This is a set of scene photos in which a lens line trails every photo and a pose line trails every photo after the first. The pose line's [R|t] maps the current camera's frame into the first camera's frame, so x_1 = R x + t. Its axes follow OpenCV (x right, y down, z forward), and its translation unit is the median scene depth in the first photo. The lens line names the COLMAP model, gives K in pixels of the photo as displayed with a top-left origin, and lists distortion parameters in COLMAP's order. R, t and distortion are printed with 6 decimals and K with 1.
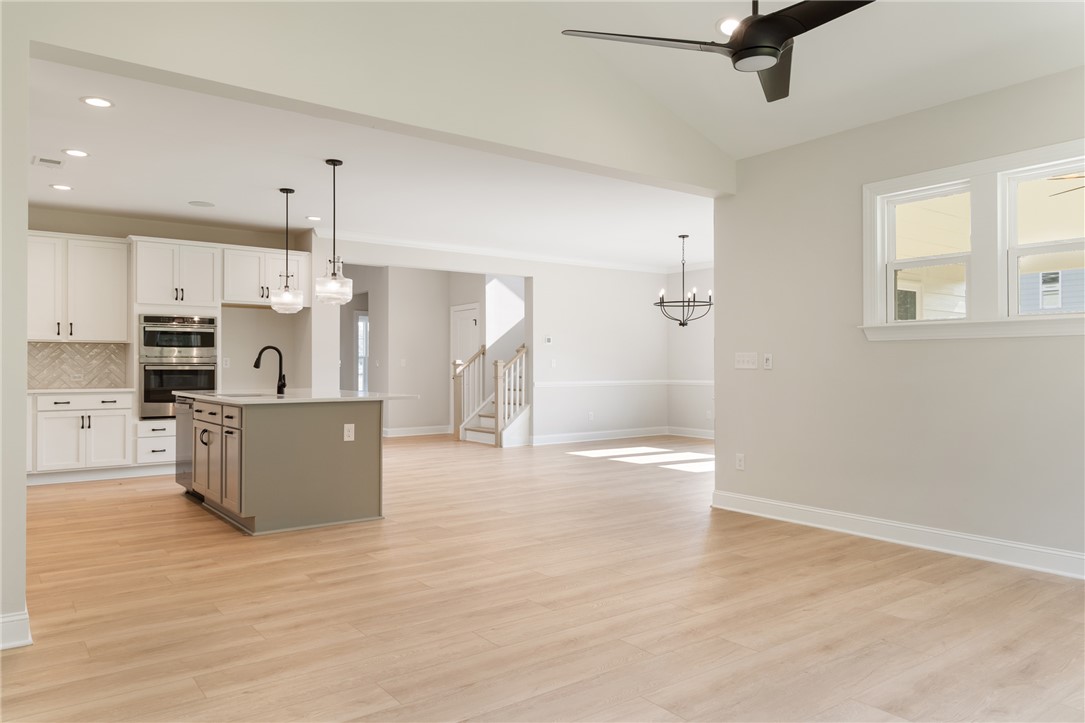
lens RADIAL K [[751.6, 0, 543.4], [0, 751.6, 361.9], [0, 0, 1]] dist [0.001554, -0.002012]
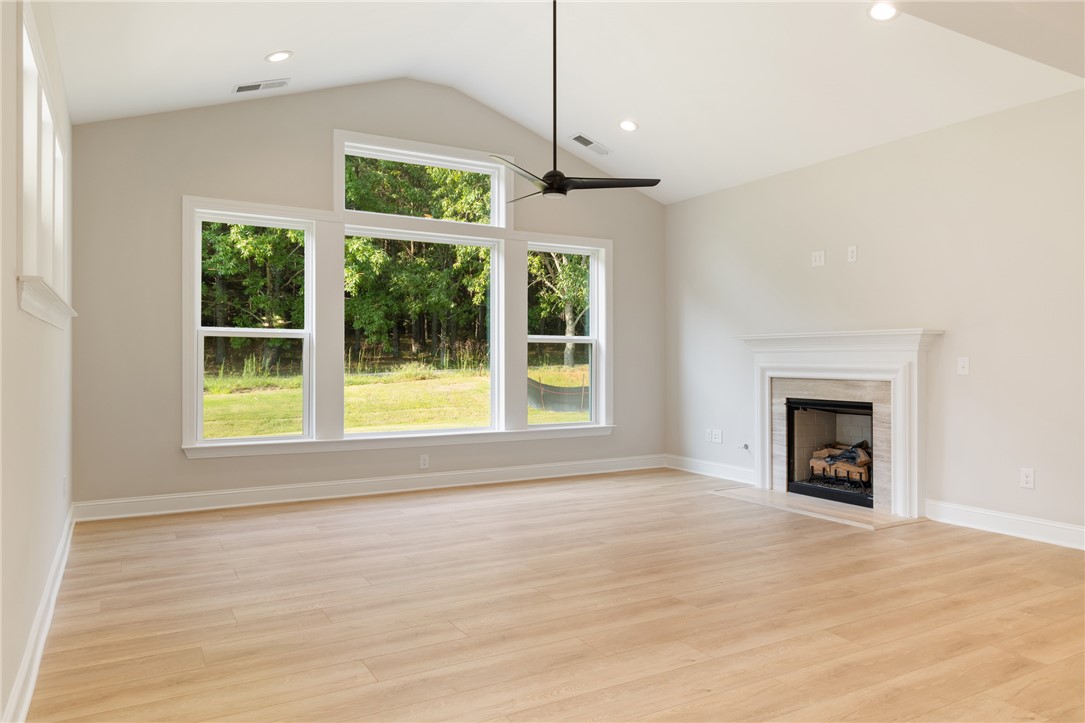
lens RADIAL K [[751.6, 0, 540.7], [0, 751.6, 360.6], [0, 0, 1]] dist [0.001554, -0.002012]
pose [[-0.992425, 0.001018, 0.122848, 0.062687], [0.000625, 0.999995, -0.003233, 0.010695], [-0.122851, -0.003131, -0.992420, 1.993319]]
